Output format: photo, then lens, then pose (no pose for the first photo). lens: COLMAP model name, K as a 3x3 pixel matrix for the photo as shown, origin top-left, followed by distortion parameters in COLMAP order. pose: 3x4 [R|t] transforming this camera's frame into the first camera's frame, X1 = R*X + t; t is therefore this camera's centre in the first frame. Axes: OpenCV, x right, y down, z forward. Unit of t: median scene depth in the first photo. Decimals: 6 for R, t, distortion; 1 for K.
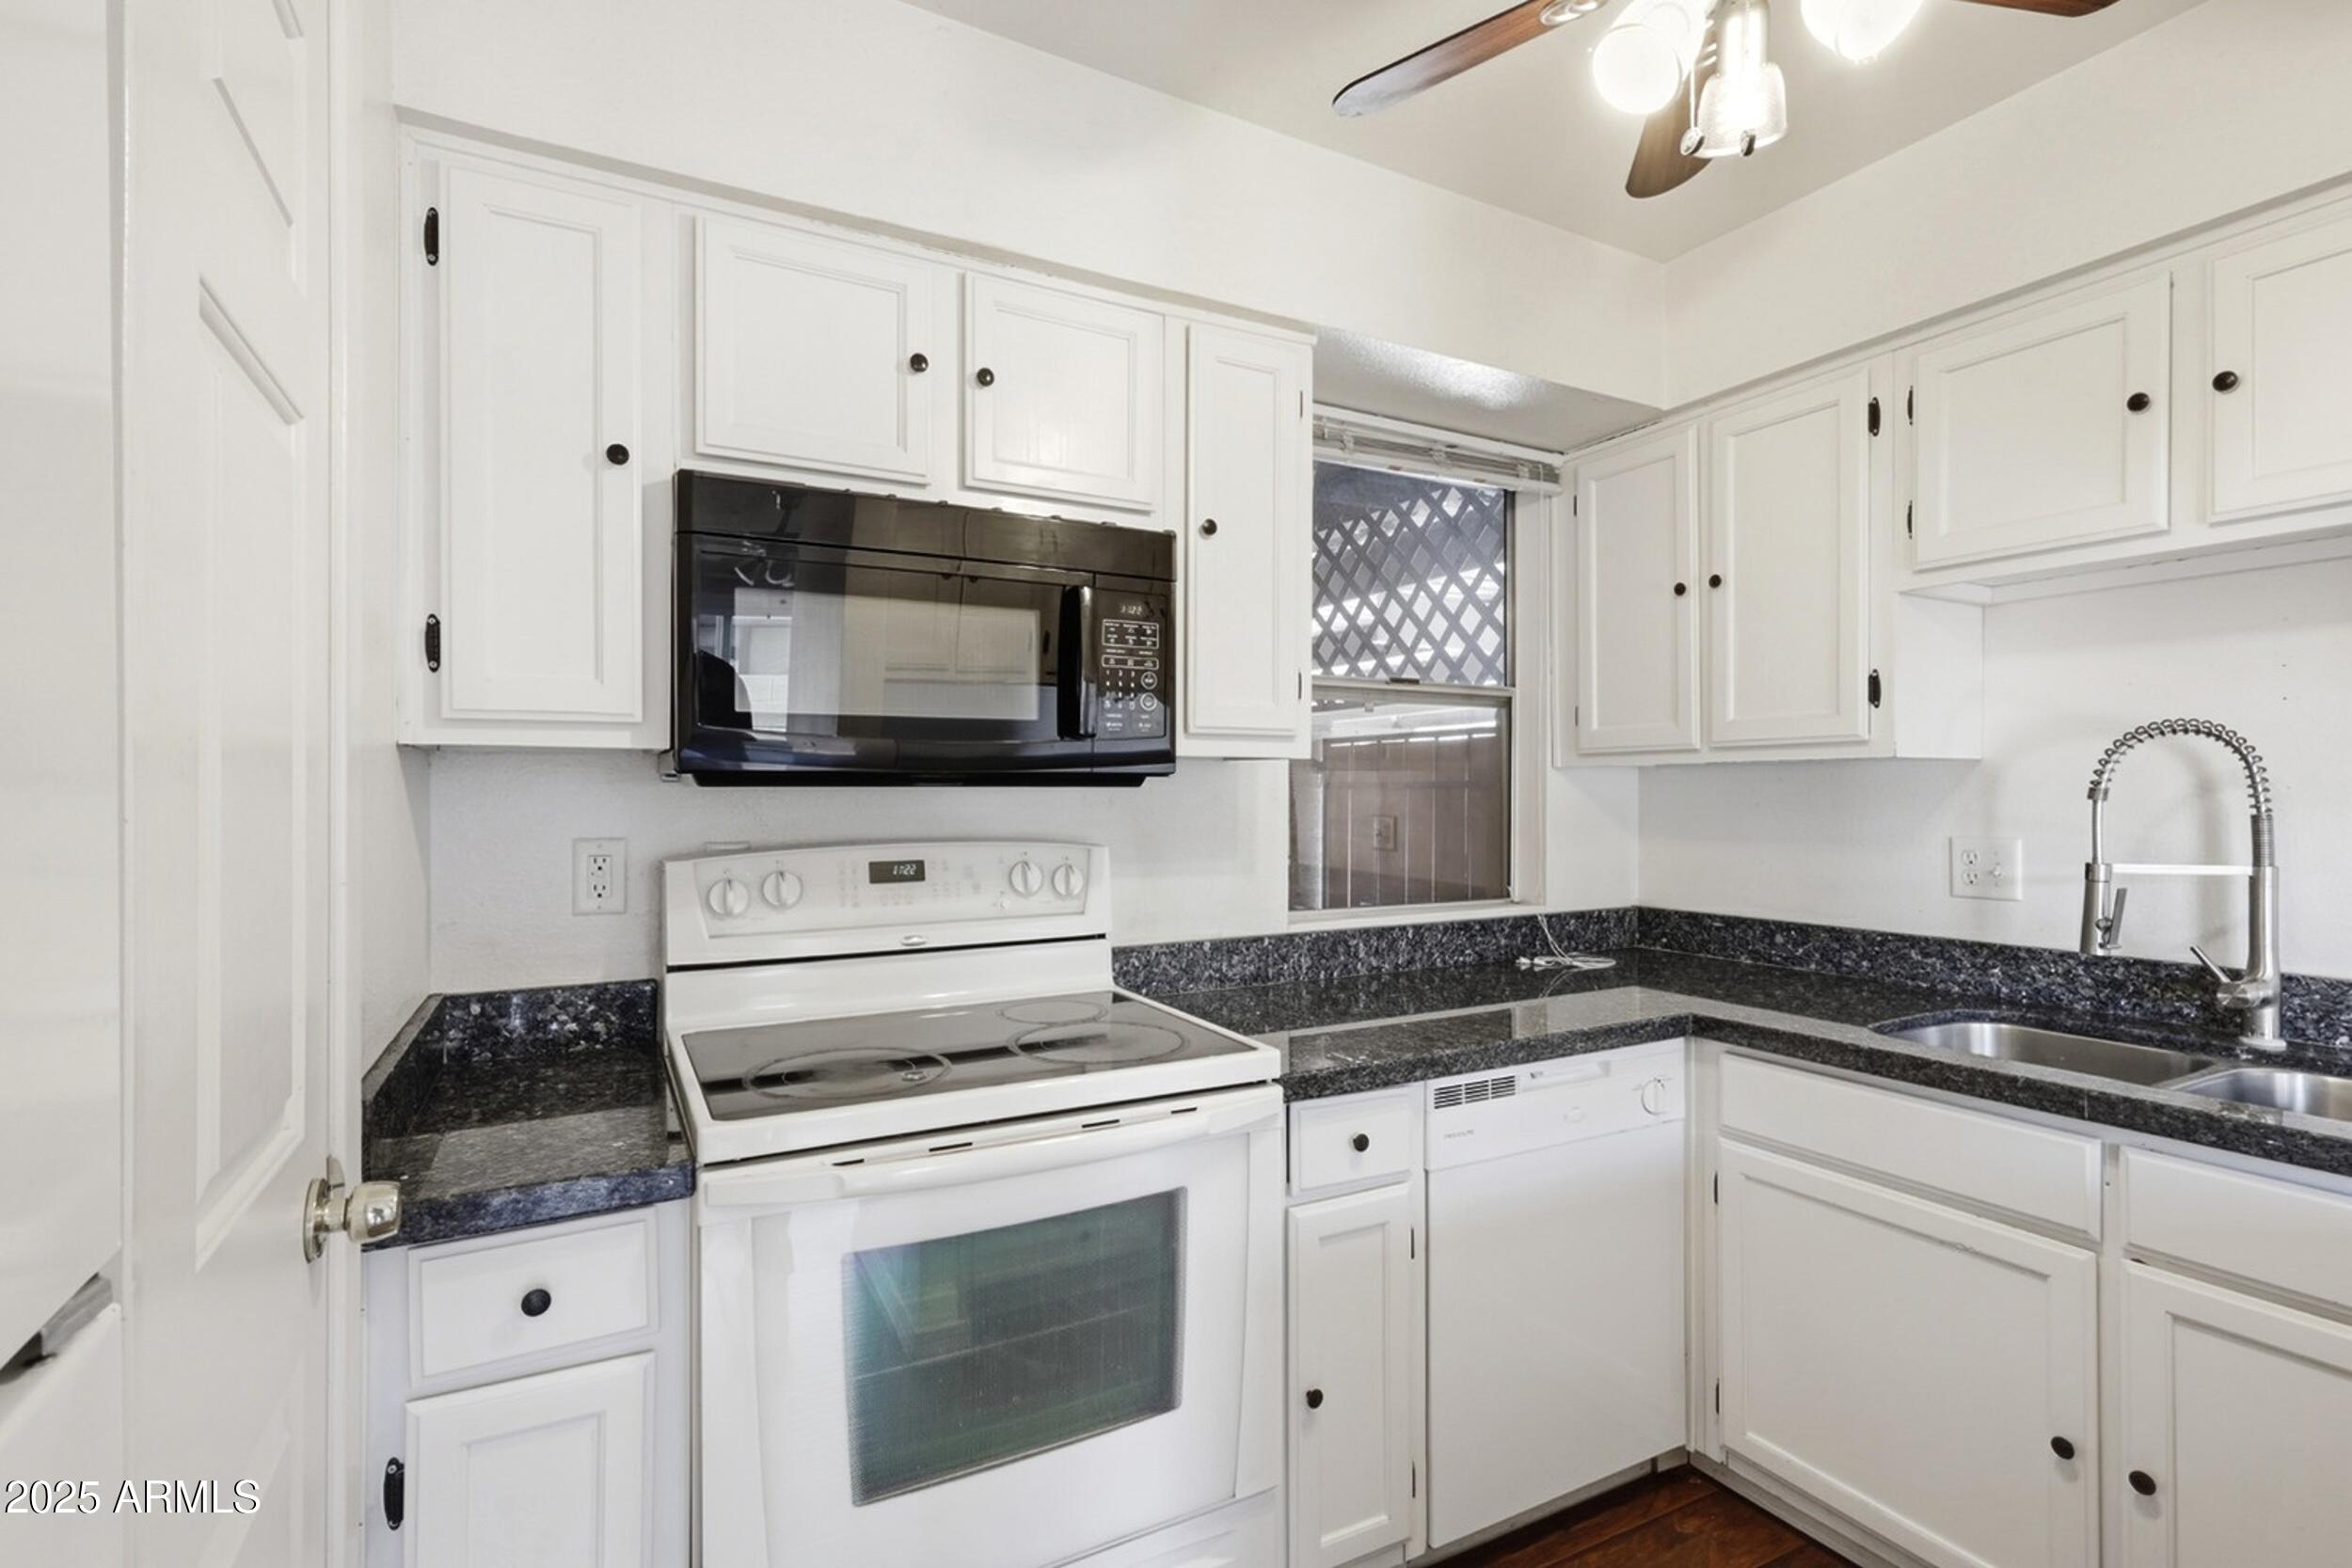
lens RADIAL K [[1098.0, 0, 1180.2], [0, 1098.0, 788.9], [0, 0, 1]] dist [0.001279, 0.001321]
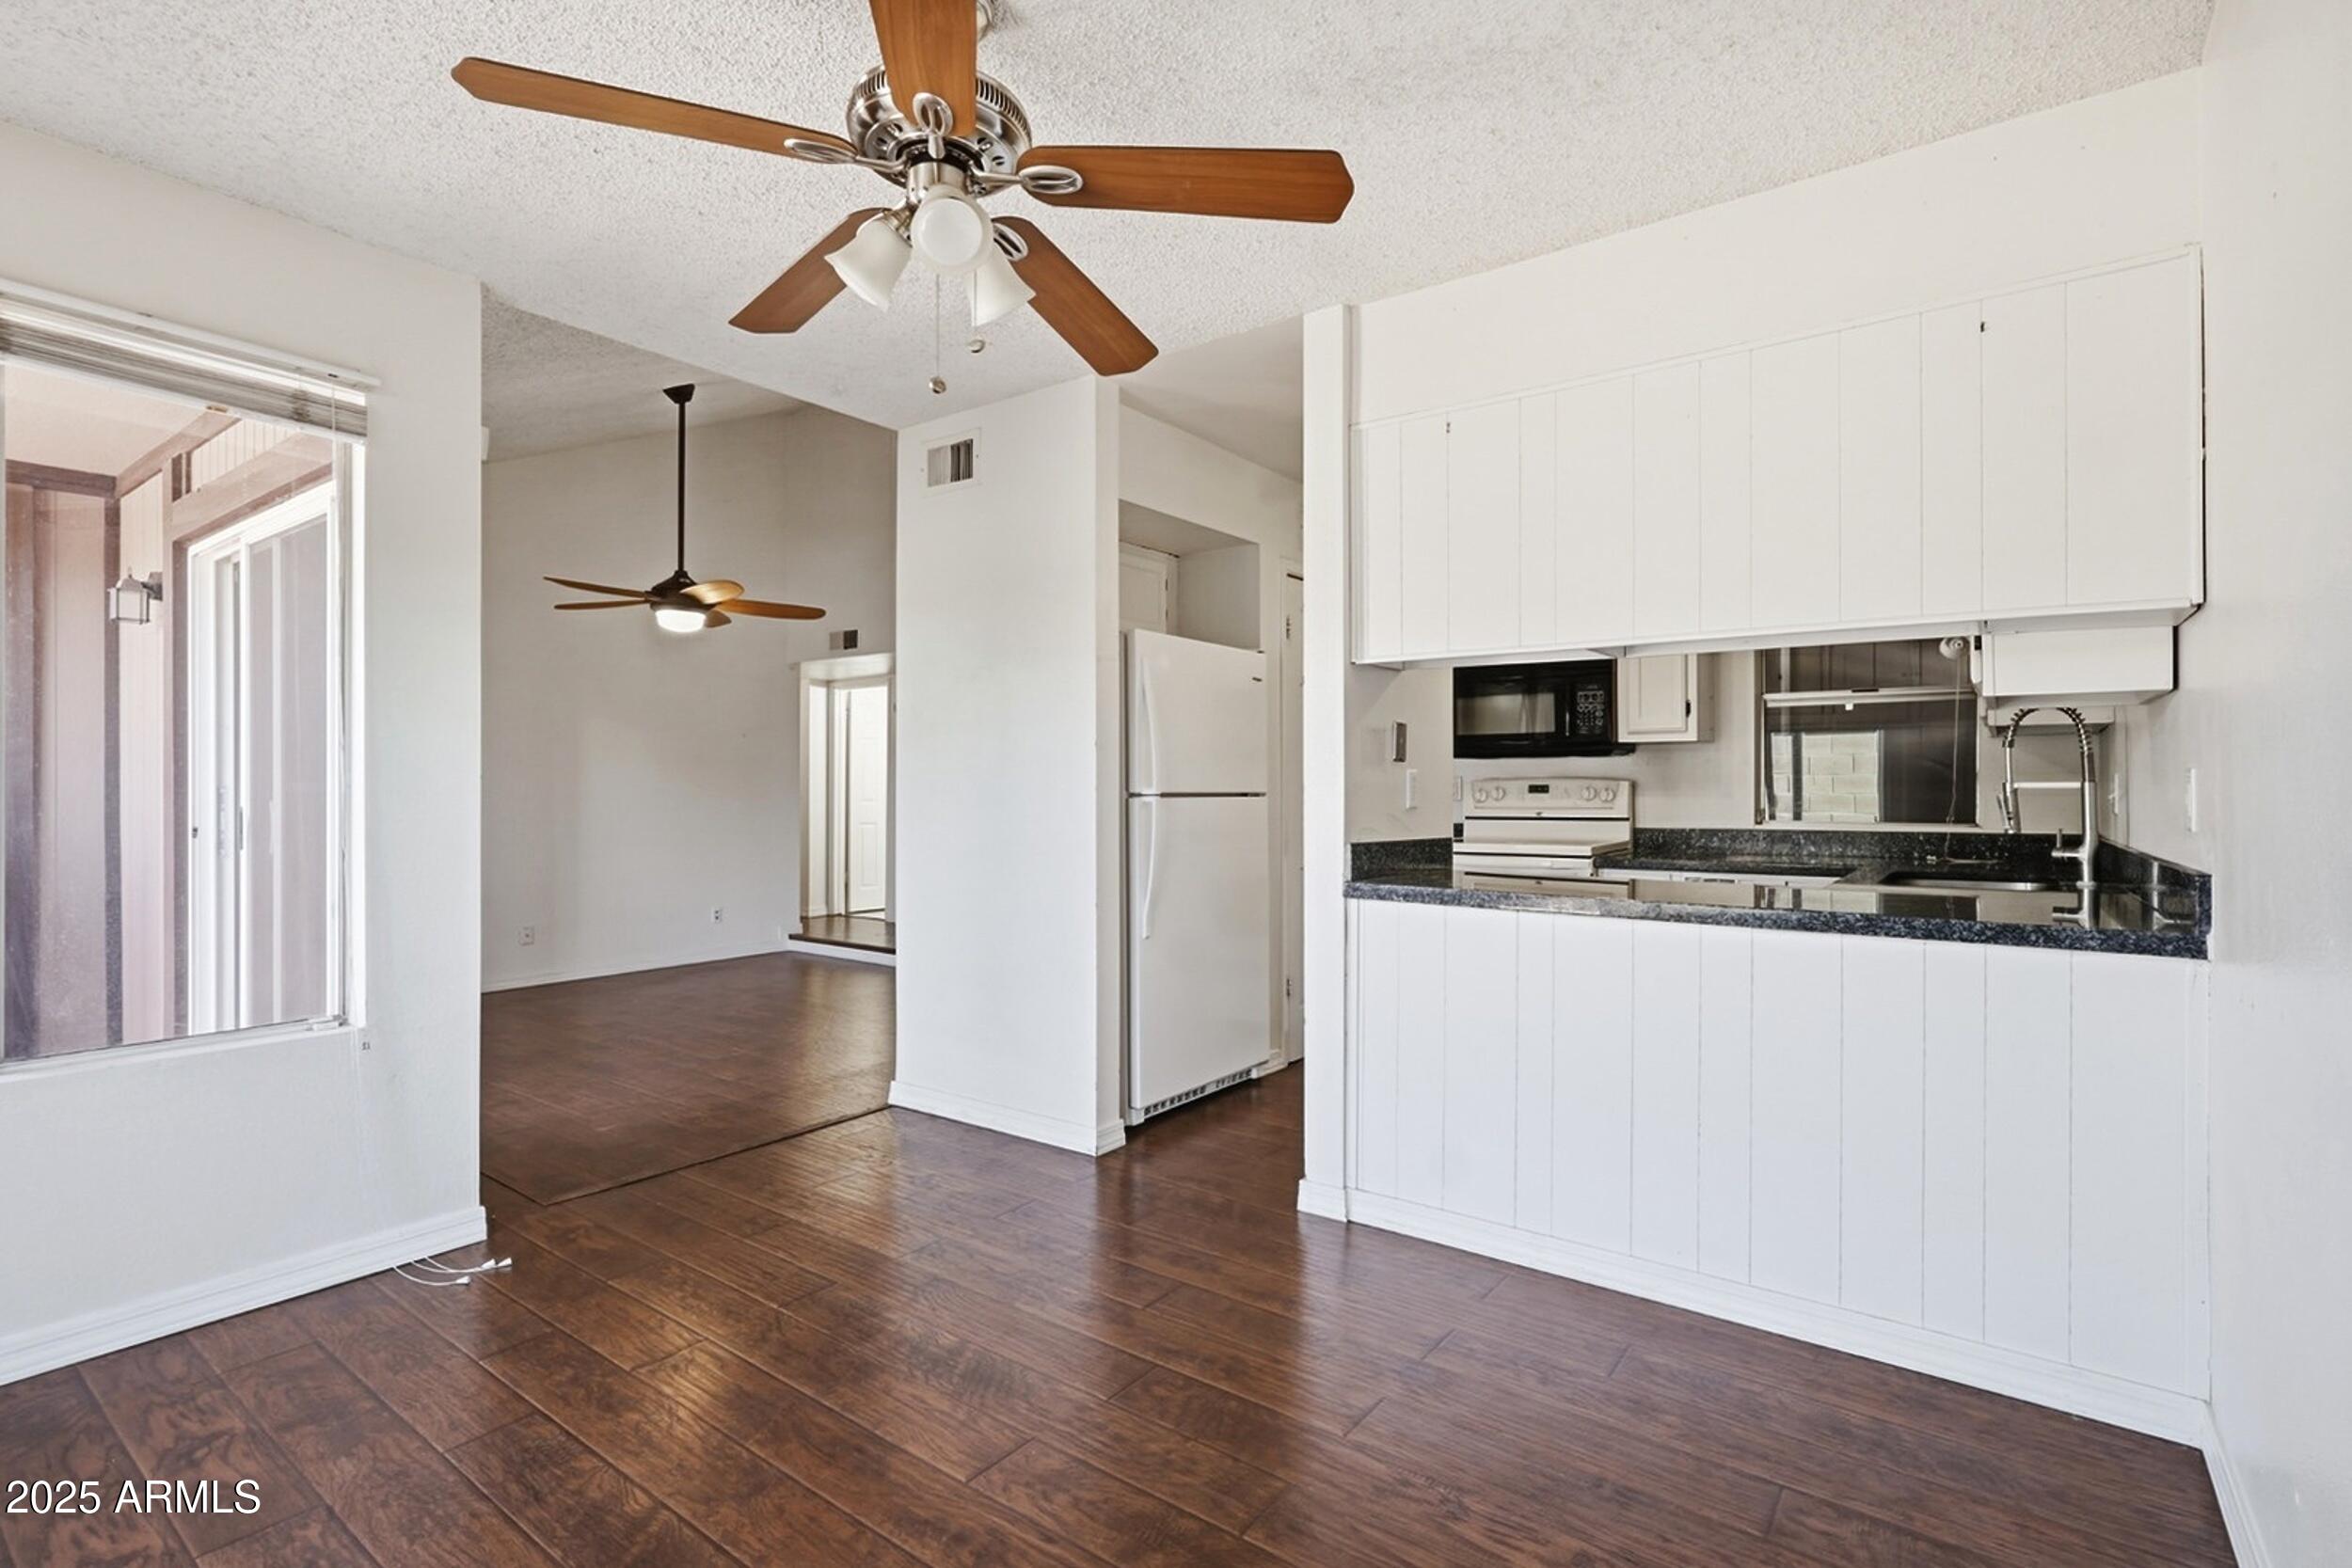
lens RADIAL K [[1098.0, 0, 1177.4], [0, 1098.0, 780.8], [0, 0, 1]] dist [0.001279, 0.001321]
pose [[0.427411, -0.006586, -0.904033, 1.871709], [0.003678, 0.999978, -0.005546, 0.068073], [0.904050, -0.000954, 0.427426, -1.000820]]
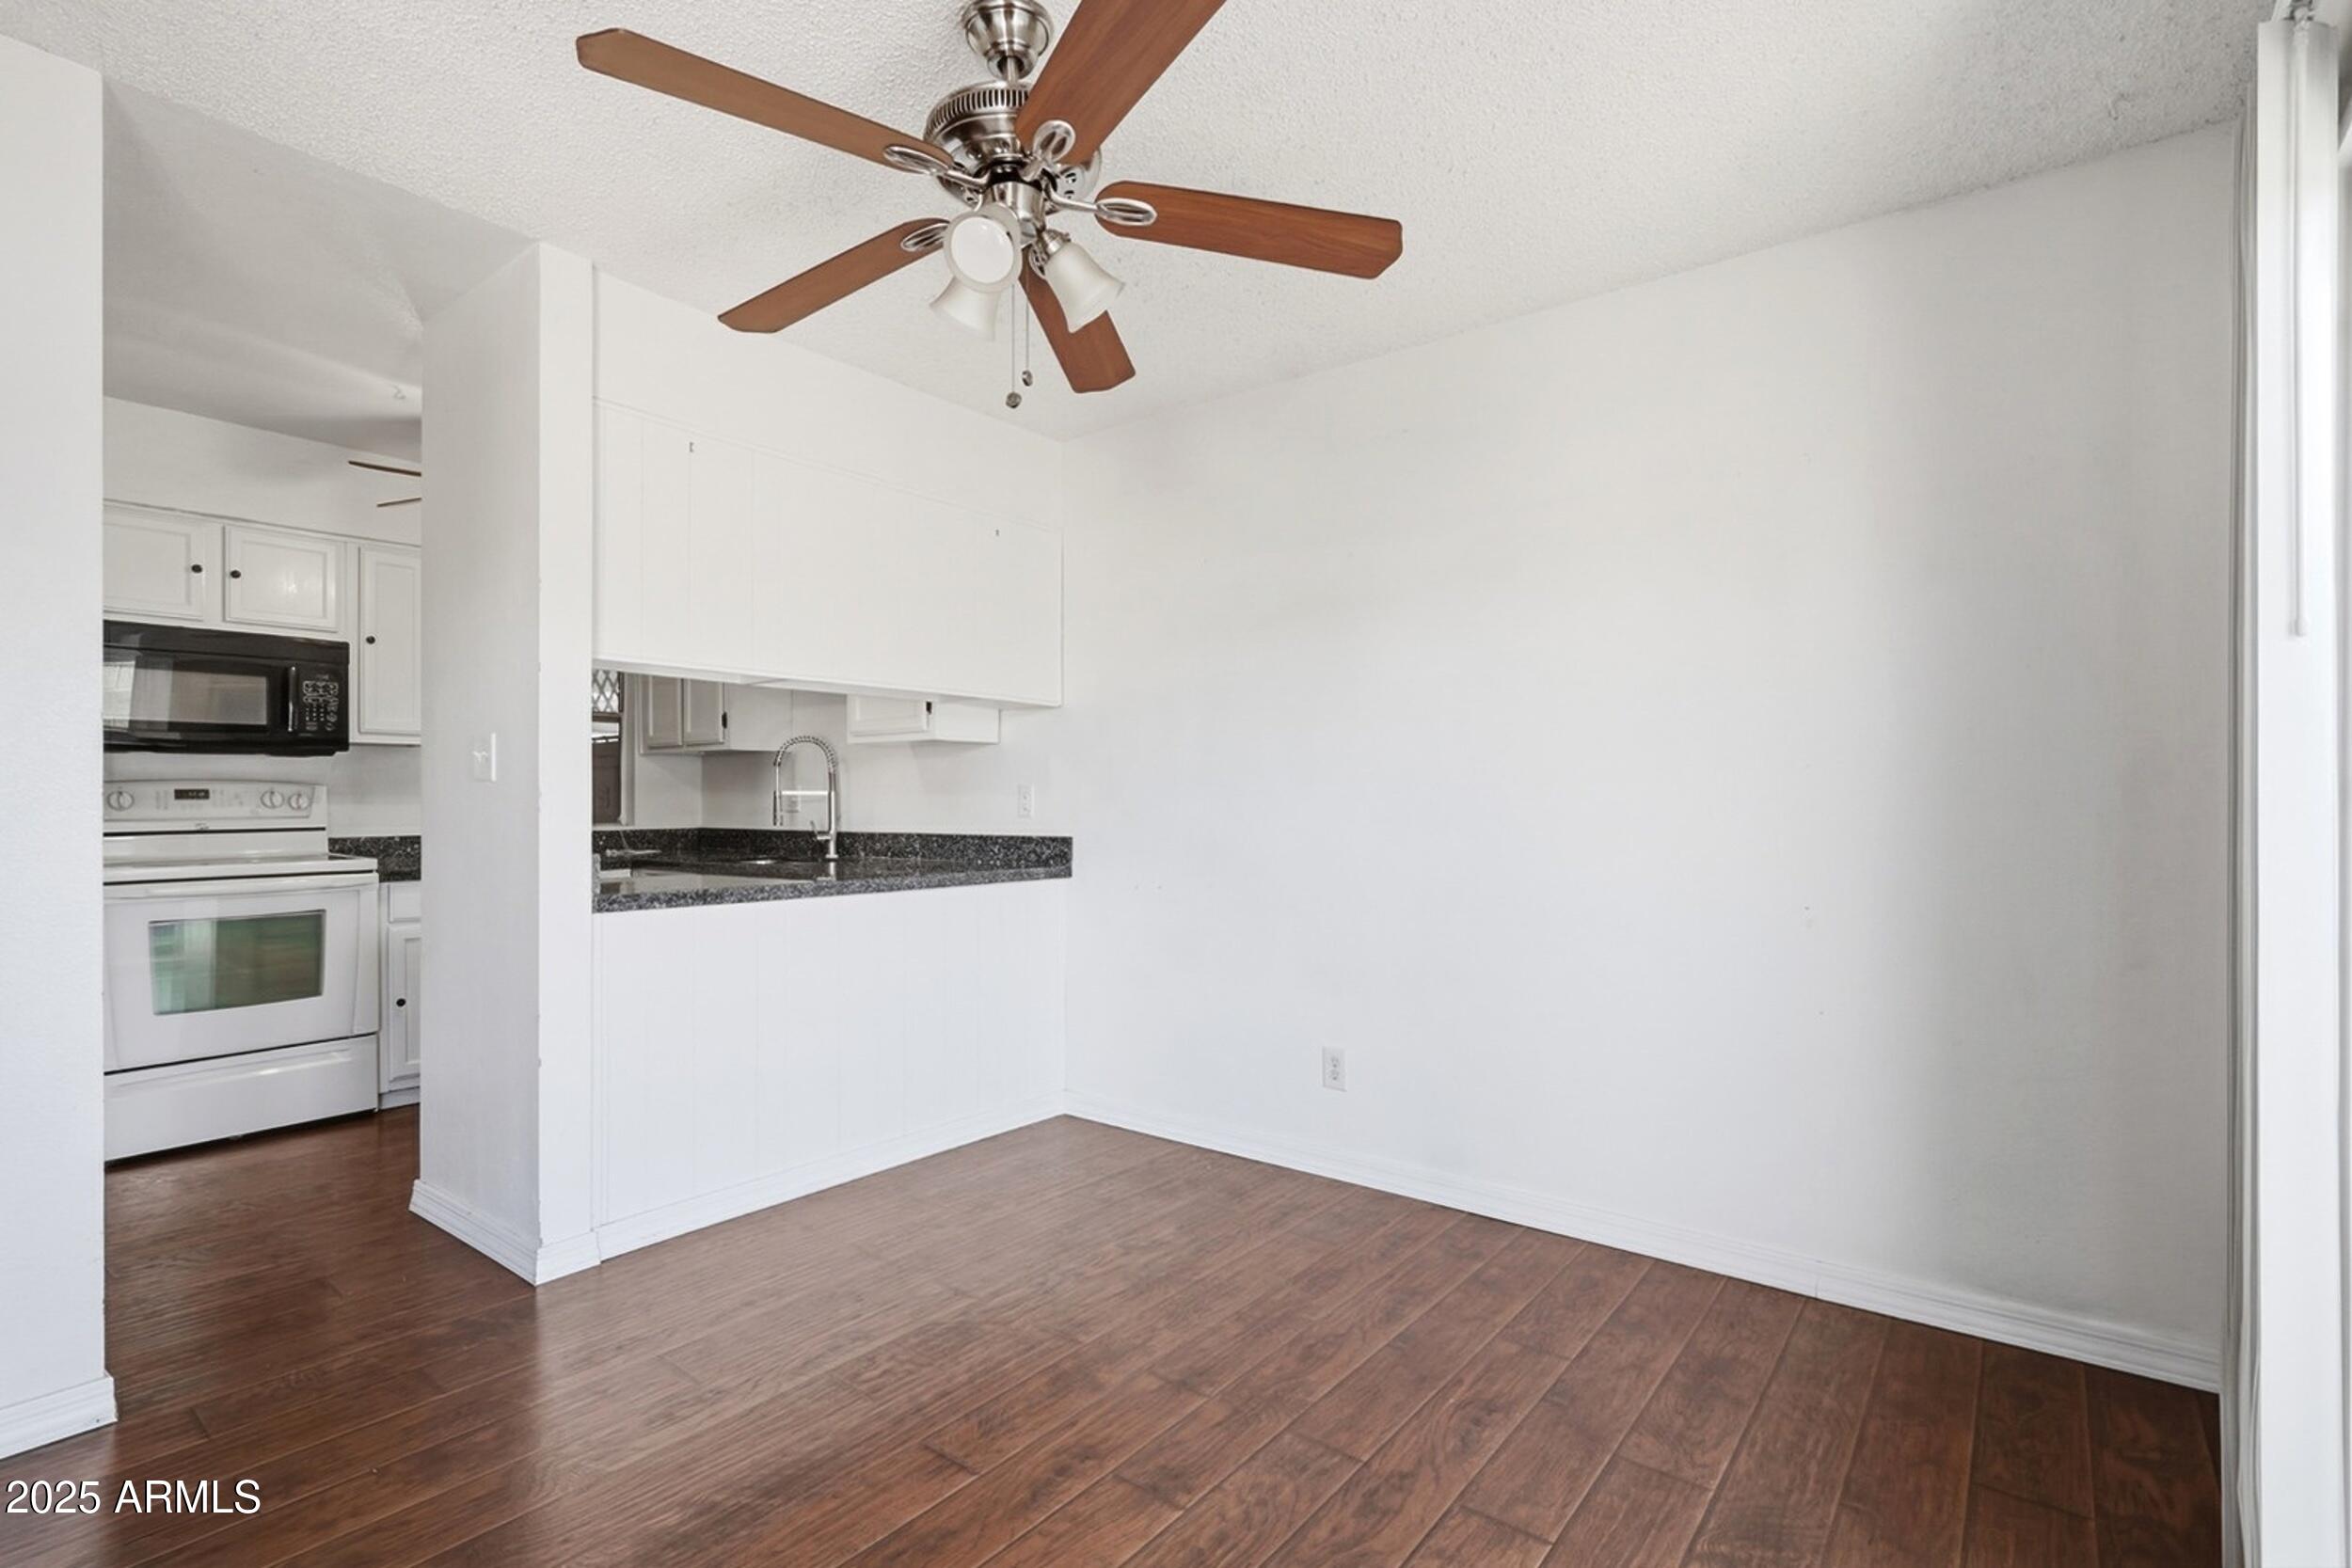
lens RADIAL K [[1098.0, 0, 1163.6], [0, 1098.0, 801.2], [0, 0, 1]] dist [0.001279, 0.001321]
pose [[0.917362, -0.000515, 0.398053, 0.634514], [-0.002578, 0.999971, 0.007235, 0.070286], [-0.398045, -0.007664, 0.917334, -1.740686]]
